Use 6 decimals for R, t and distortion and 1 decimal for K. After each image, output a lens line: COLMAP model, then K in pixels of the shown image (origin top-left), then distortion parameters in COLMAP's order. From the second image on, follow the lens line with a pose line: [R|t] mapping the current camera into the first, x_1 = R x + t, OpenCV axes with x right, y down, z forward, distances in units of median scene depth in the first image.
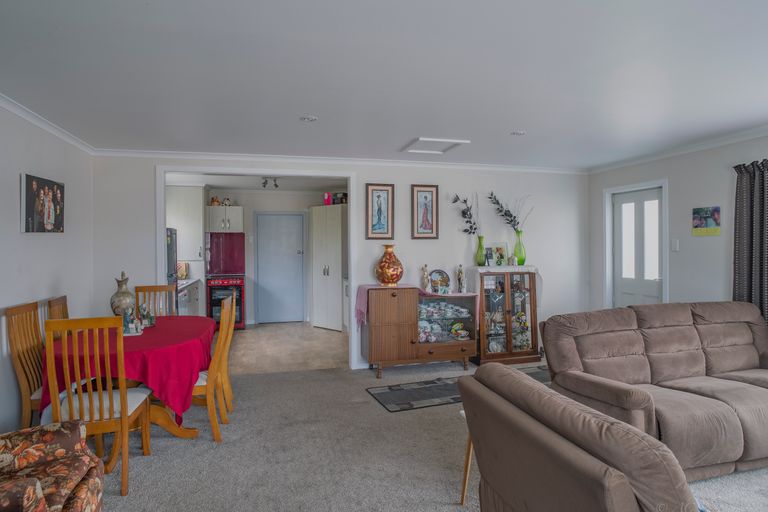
lens RADIAL K [[432.0, 0, 384.8], [0, 432.0, 248.3], [0, 0, 1]] dist [-0.029231, 0.001115]
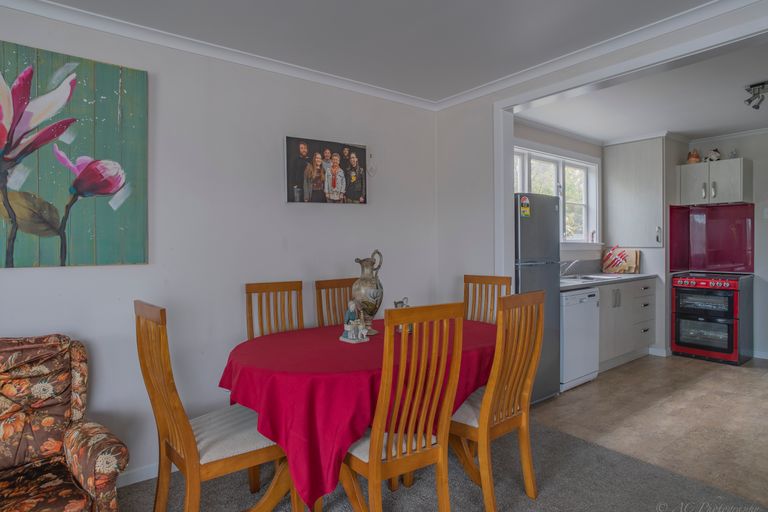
lens RADIAL K [[432.0, 0, 384.8], [0, 432.0, 248.3], [0, 0, 1]] dist [-0.029231, 0.001115]
pose [[0.369538, 0.022071, -0.928954, 0.065316], [-0.003735, 0.999745, 0.022267, 0.033041], [0.929208, -0.004759, 0.369526, 0.714105]]
